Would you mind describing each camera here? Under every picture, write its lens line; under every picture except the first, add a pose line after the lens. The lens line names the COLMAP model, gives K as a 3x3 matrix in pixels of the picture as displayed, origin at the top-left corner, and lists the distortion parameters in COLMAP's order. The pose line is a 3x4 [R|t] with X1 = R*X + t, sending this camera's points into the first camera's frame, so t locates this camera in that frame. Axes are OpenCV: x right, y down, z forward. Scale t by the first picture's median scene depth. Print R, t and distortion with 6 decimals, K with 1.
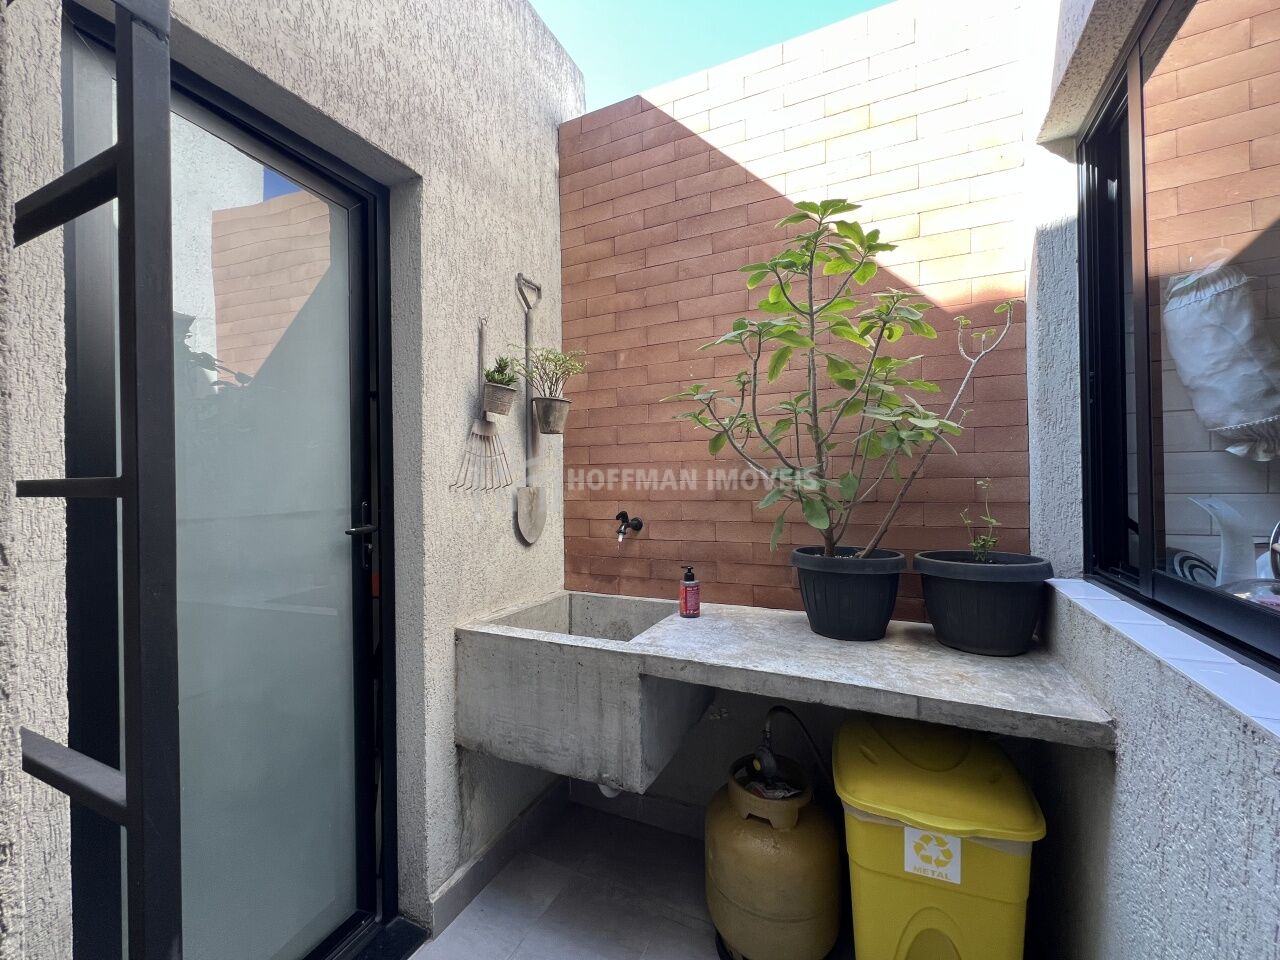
lens RADIAL K [[512.6, 0, 640.3], [0, 512.6, 482.6], [0, 0, 1]] dist [-0.000626, 0.000613]
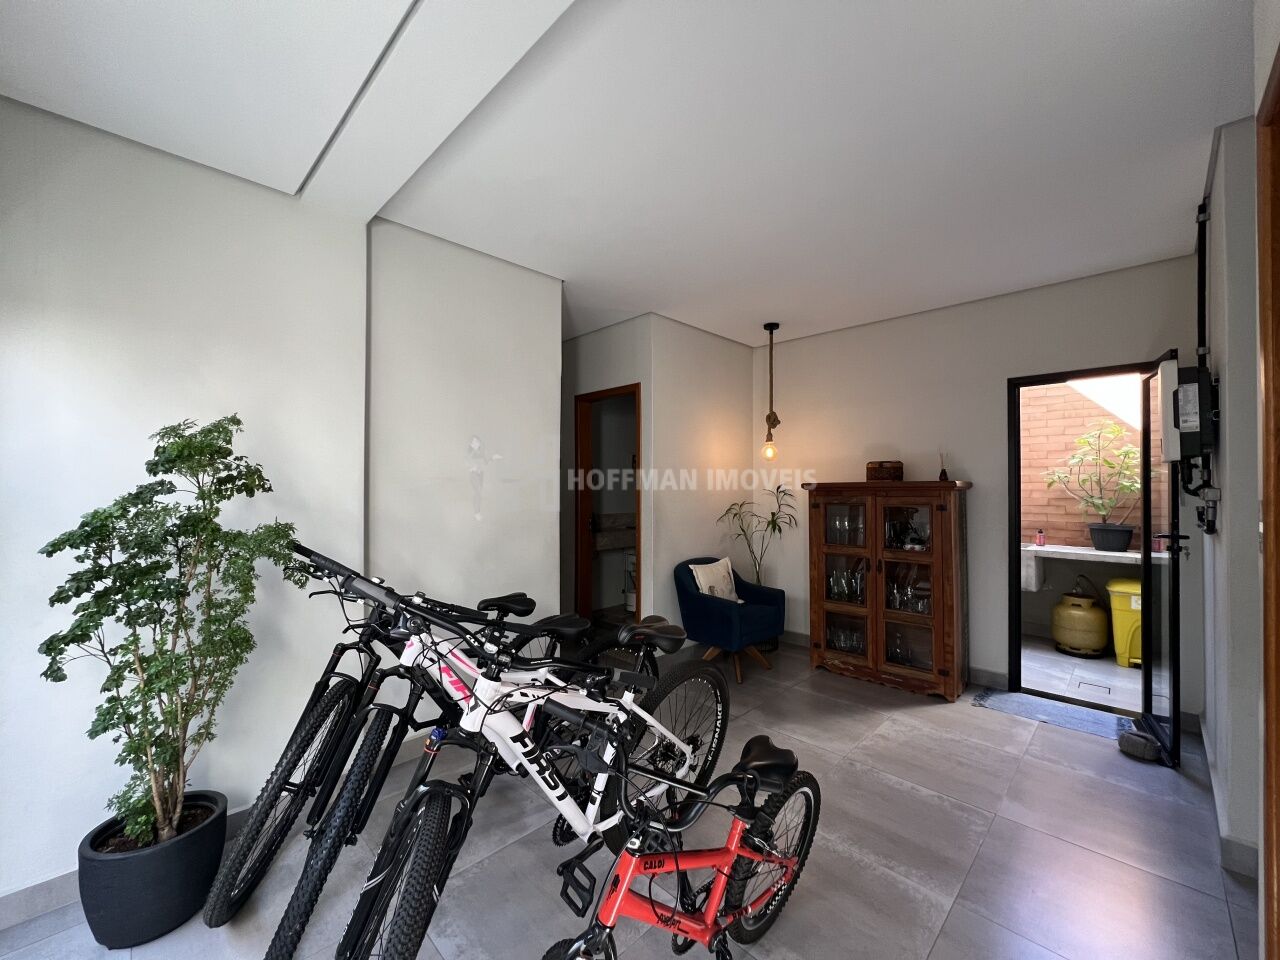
lens RADIAL K [[512.6, 0, 640.3], [0, 512.6, 482.6], [0, 0, 1]] dist [-0.000626, 0.000613]
pose [[0.943523, 0.012665, -0.331065, -1.237862], [-0.014325, 0.999894, -0.002574, -0.060438], [0.330997, 0.007171, 0.943605, -2.817517]]
